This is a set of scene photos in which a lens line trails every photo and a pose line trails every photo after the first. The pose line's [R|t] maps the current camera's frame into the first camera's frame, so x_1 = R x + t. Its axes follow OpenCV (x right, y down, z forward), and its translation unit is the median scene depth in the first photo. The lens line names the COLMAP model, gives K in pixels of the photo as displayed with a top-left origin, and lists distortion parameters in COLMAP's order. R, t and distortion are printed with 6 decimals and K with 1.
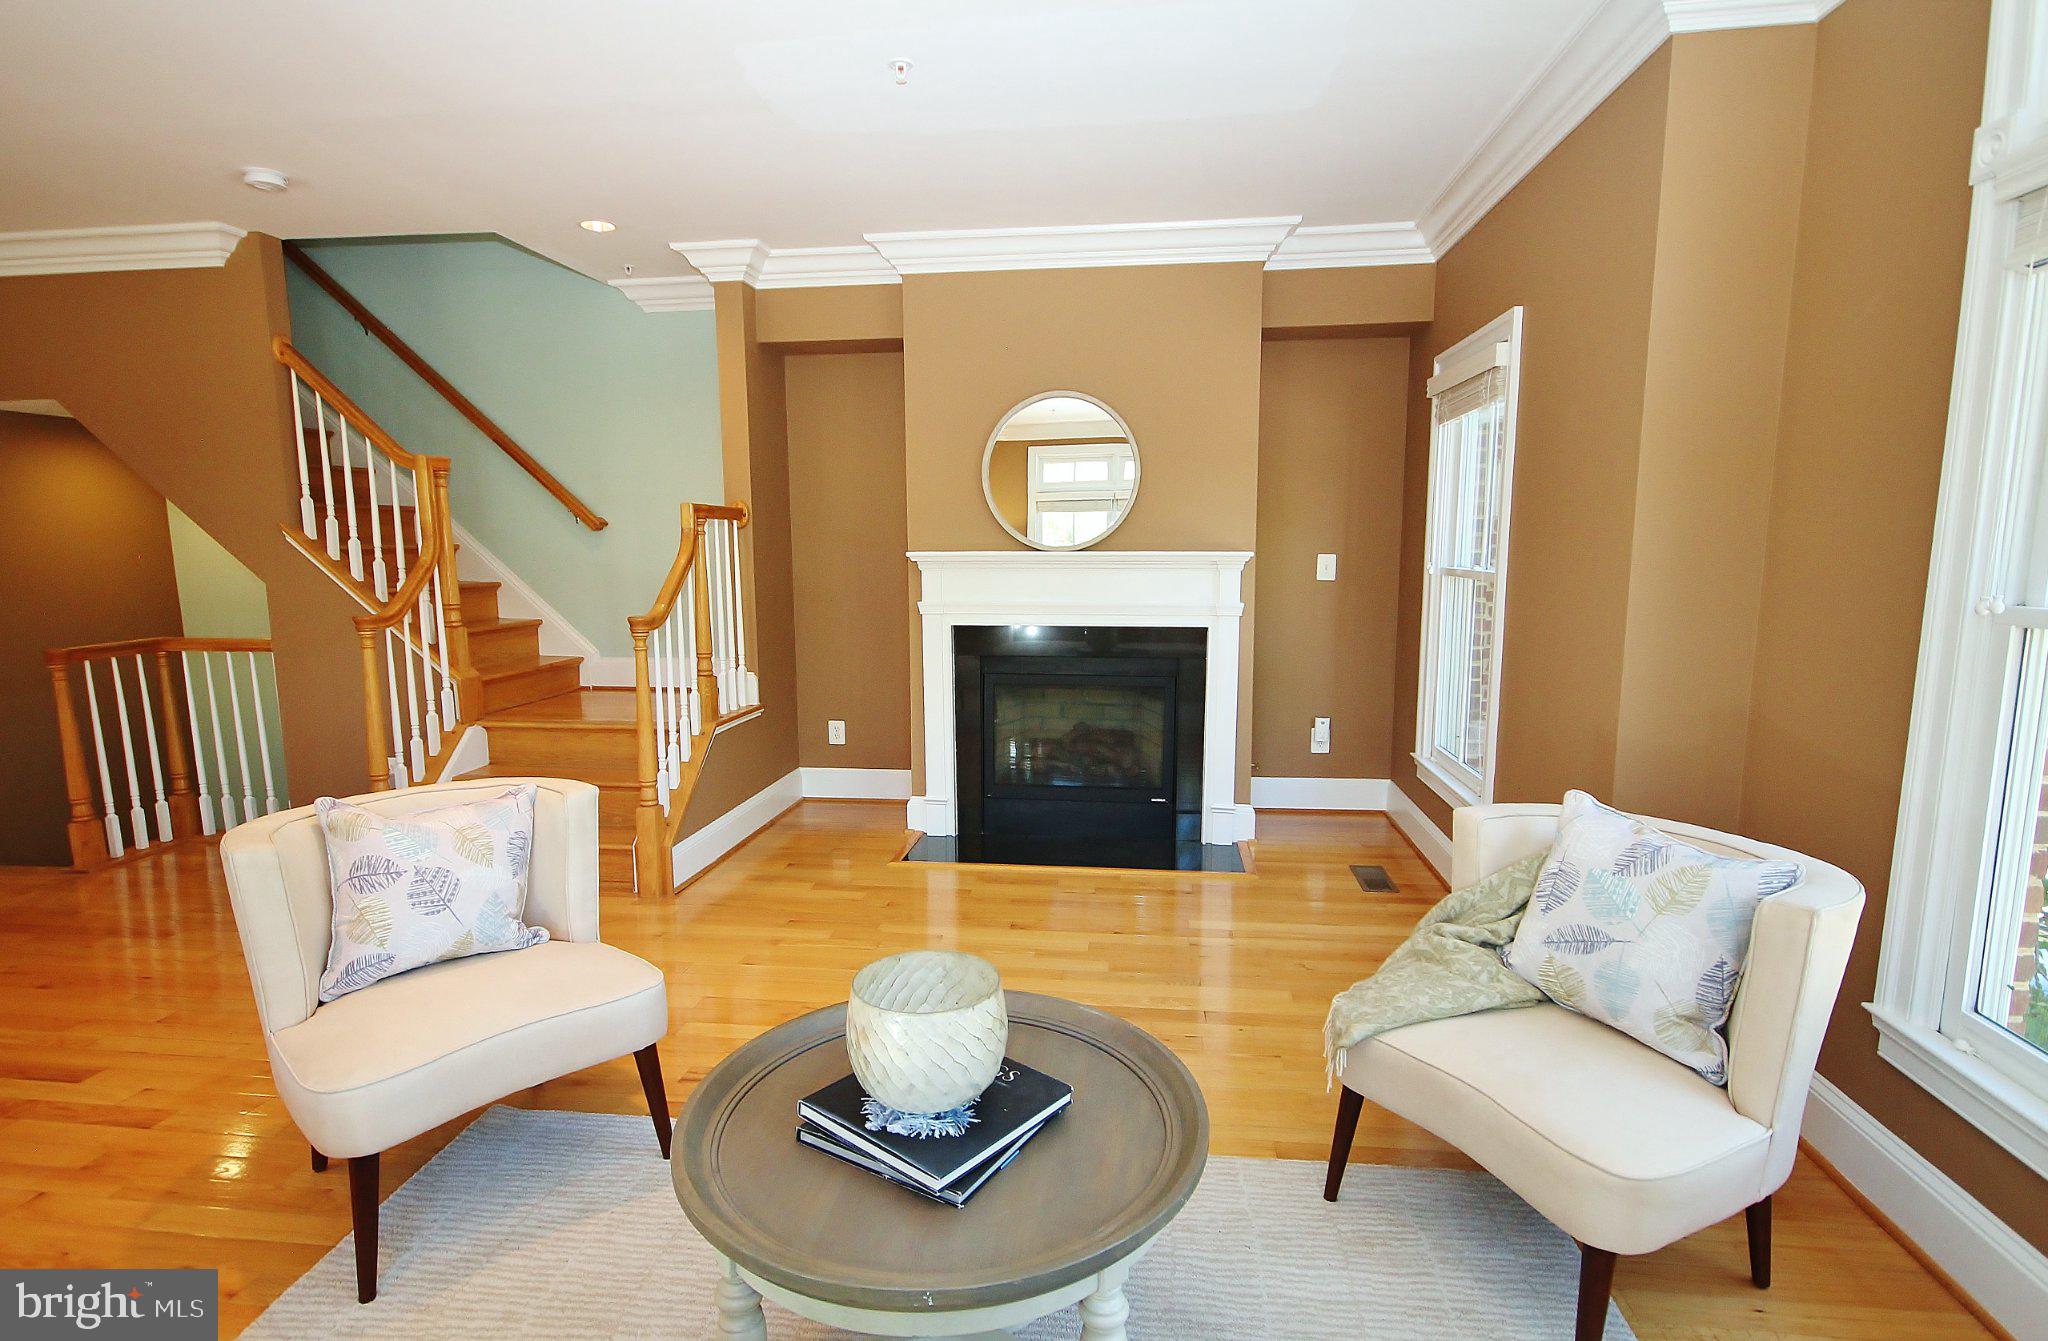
lens RADIAL K [[1042.2, 0, 1024.0], [0, 1042.2, 670.5], [0, 0, 1]] dist [0.015456, 0.000082]
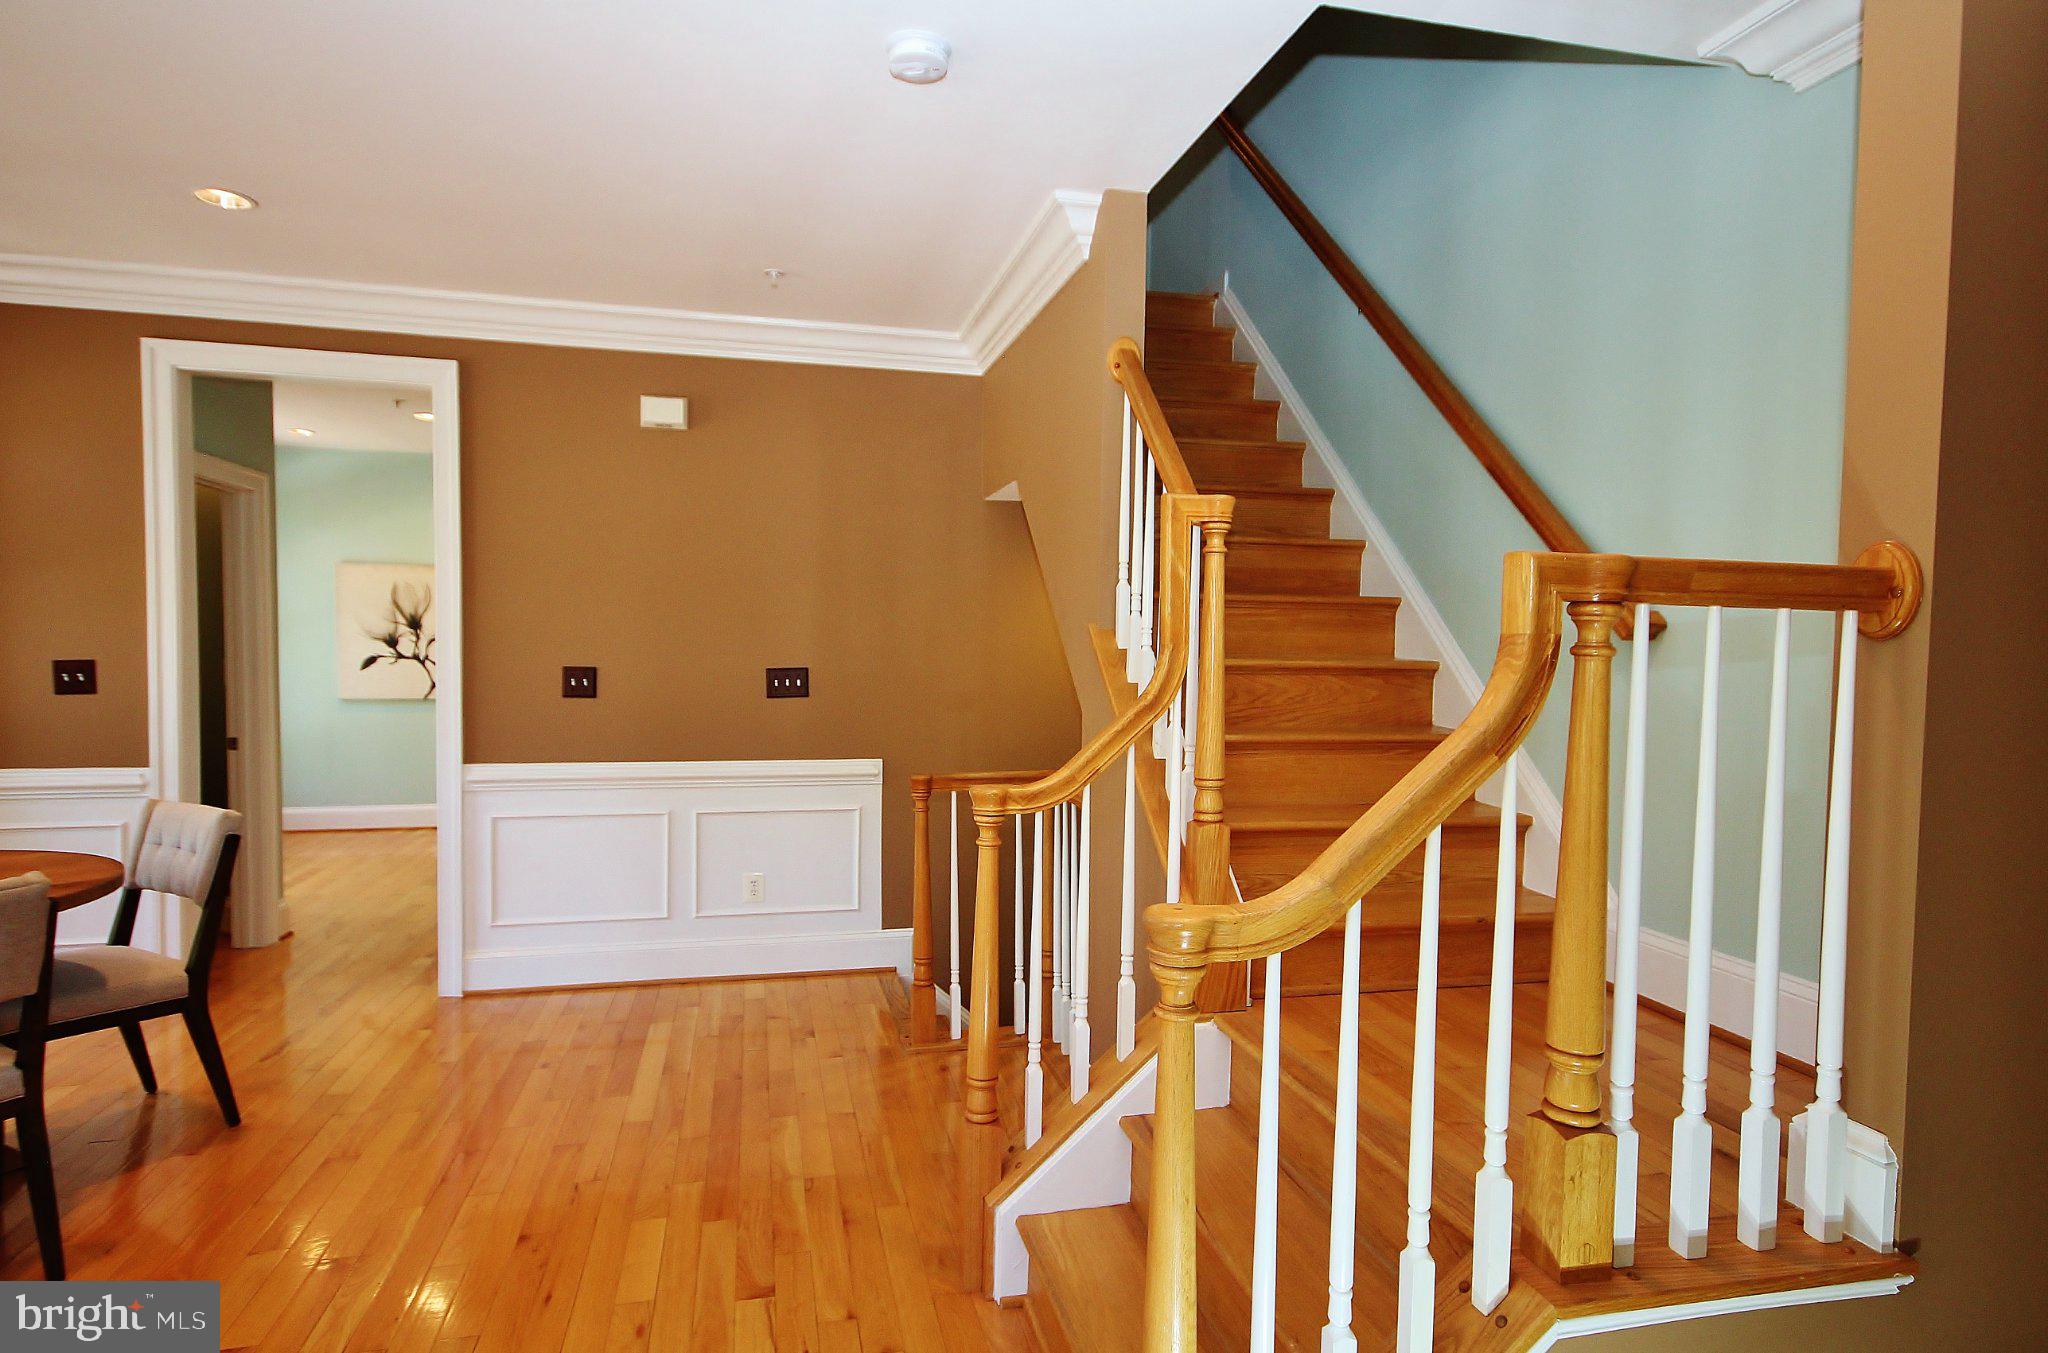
lens RADIAL K [[1118.8, 0, 1022.9], [0, 1118.8, 685.5], [0, 0, 1]] dist [0.016781, 0.000270]
pose [[0.353548, 0.051213, -0.934013, -0.063228], [-0.136908, 0.990581, 0.002492, -0.097605], [0.925343, 0.126993, 0.357230, 0.713801]]
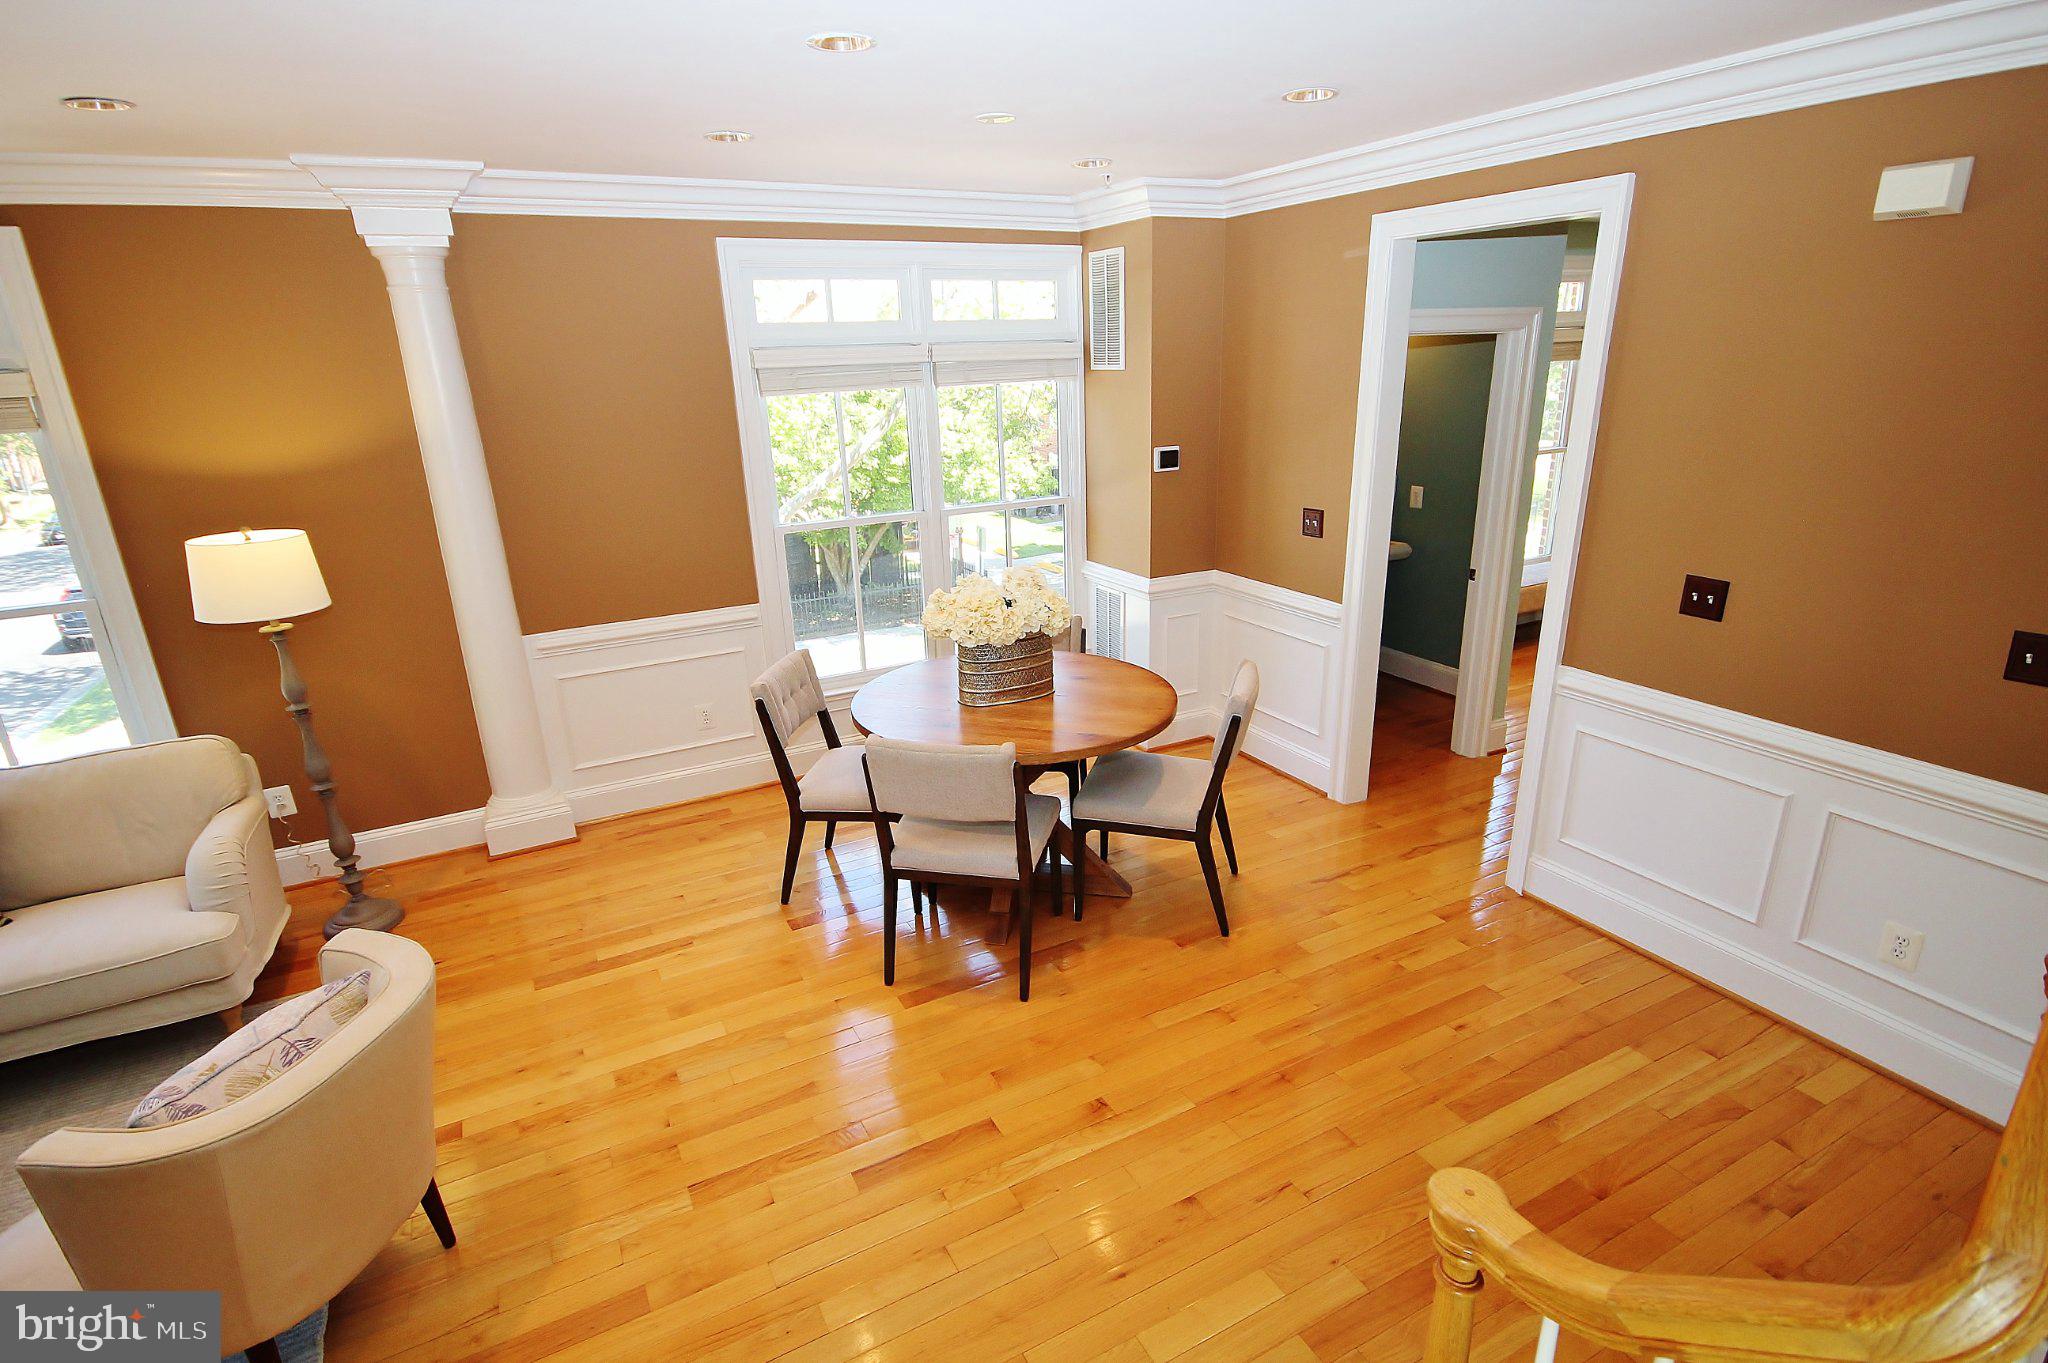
lens RADIAL K [[1004.3, 0, 1021.6], [0, 1004.3, 694.8], [0, 0, 1]] dist [-0.004774, -0.000261]
pose [[-0.822470, 0.211442, -0.528048, -0.373860], [-0.039148, 0.905098, 0.423396, -0.252174], [0.567459, 0.368903, -0.736139, 0.963957]]
